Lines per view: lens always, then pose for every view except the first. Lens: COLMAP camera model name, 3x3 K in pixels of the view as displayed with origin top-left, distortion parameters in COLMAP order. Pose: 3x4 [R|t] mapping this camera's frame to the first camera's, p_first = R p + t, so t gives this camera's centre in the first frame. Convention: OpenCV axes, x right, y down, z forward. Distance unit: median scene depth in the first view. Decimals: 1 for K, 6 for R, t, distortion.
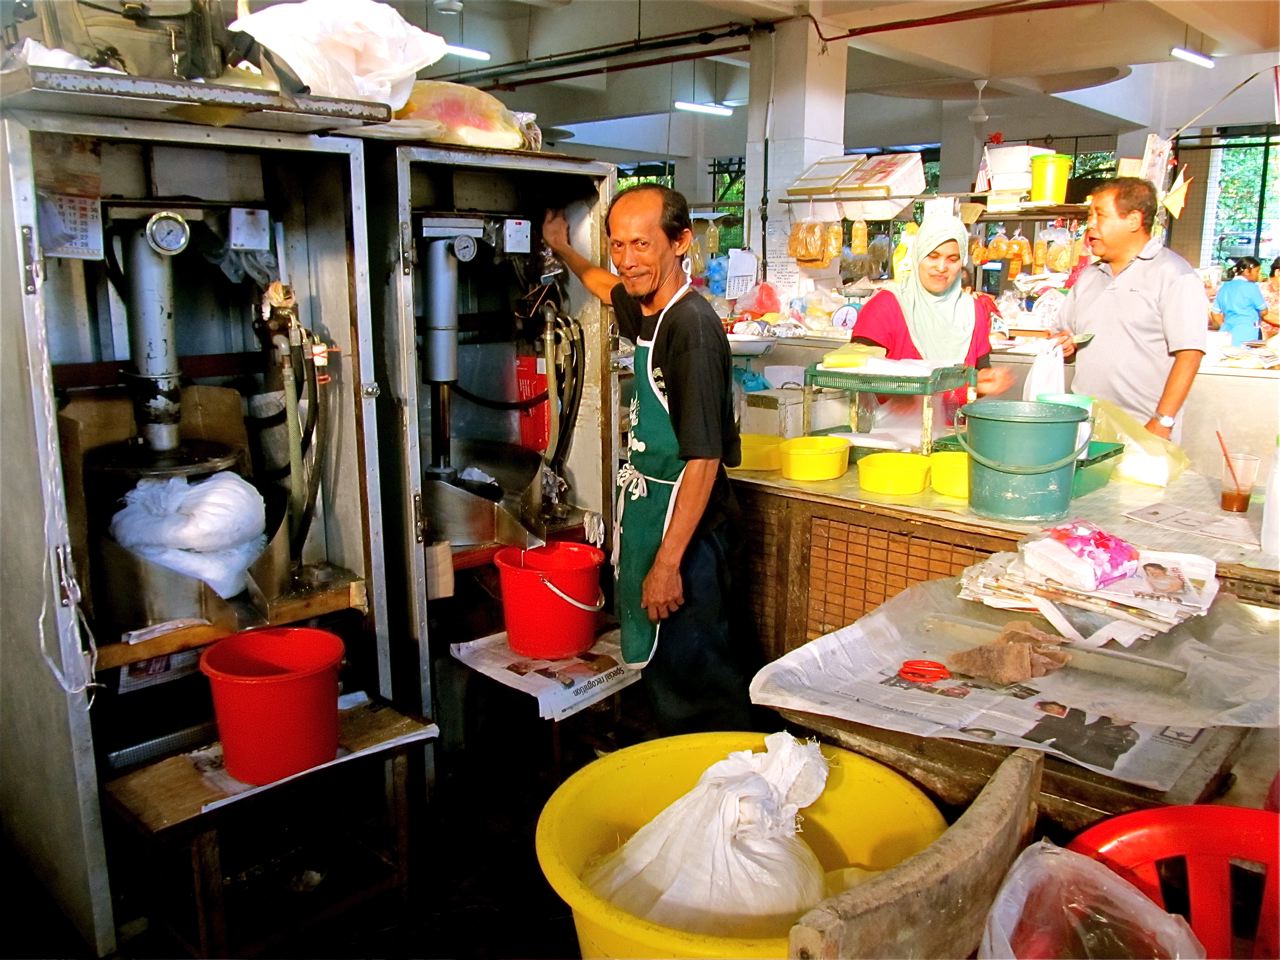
lens RADIAL K [[1056.0, 0, 640.0], [0, 1056.0, 480.0], [0, 0, 1]] dist [-0.044224, 0.008022]
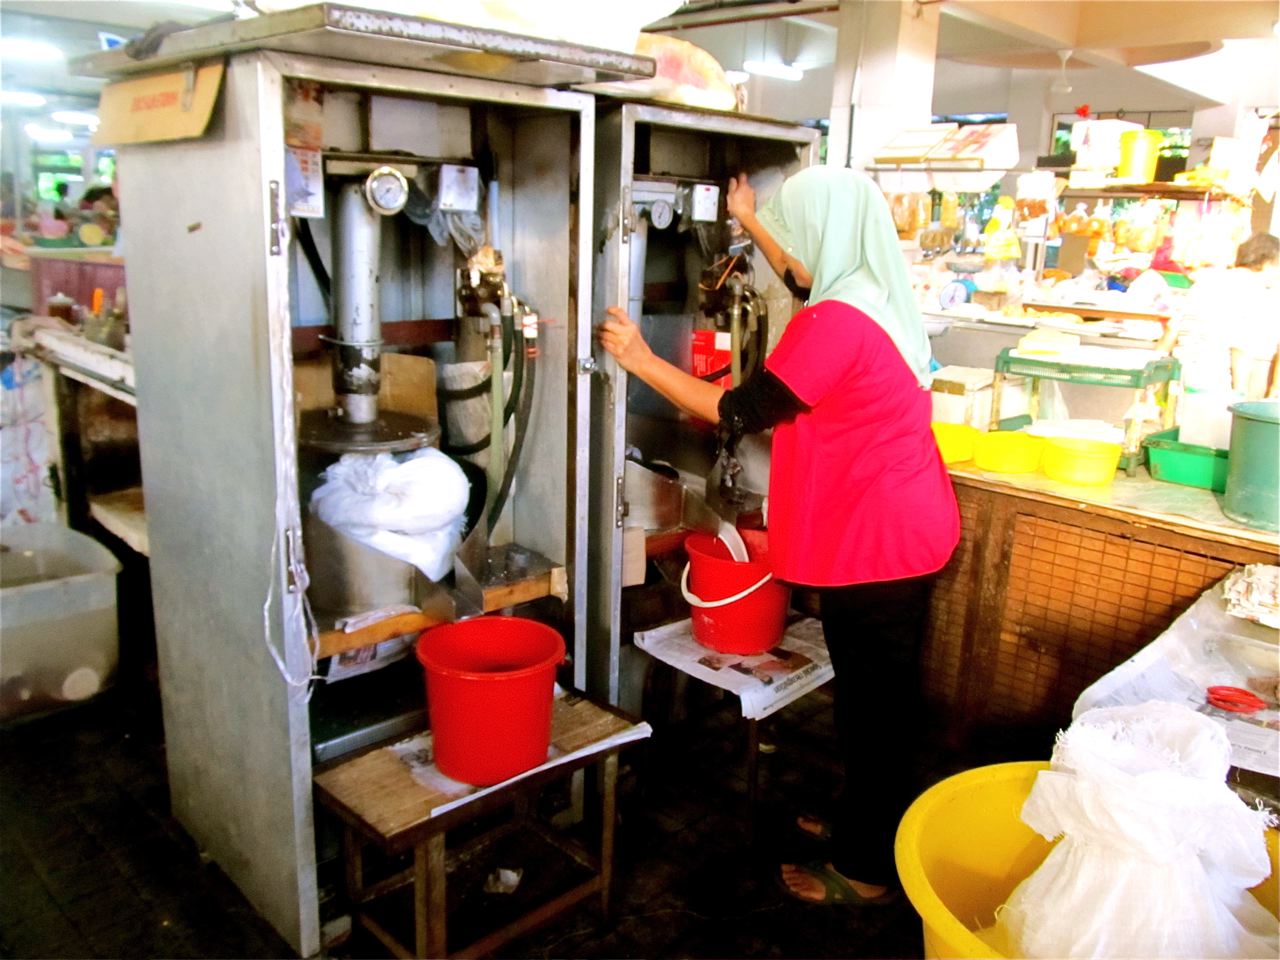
lens RADIAL K [[1053.7, 0, 640.0], [0, 1053.7, 480.0], [0, 0, 1]] dist [-0.054414, 0.007587]
pose [[0.999149, 0.036284, -0.019634, -0.182345], [-0.035549, 0.998698, 0.036582, -0.019798], [0.020936, -0.035853, 0.999138, 0.061841]]
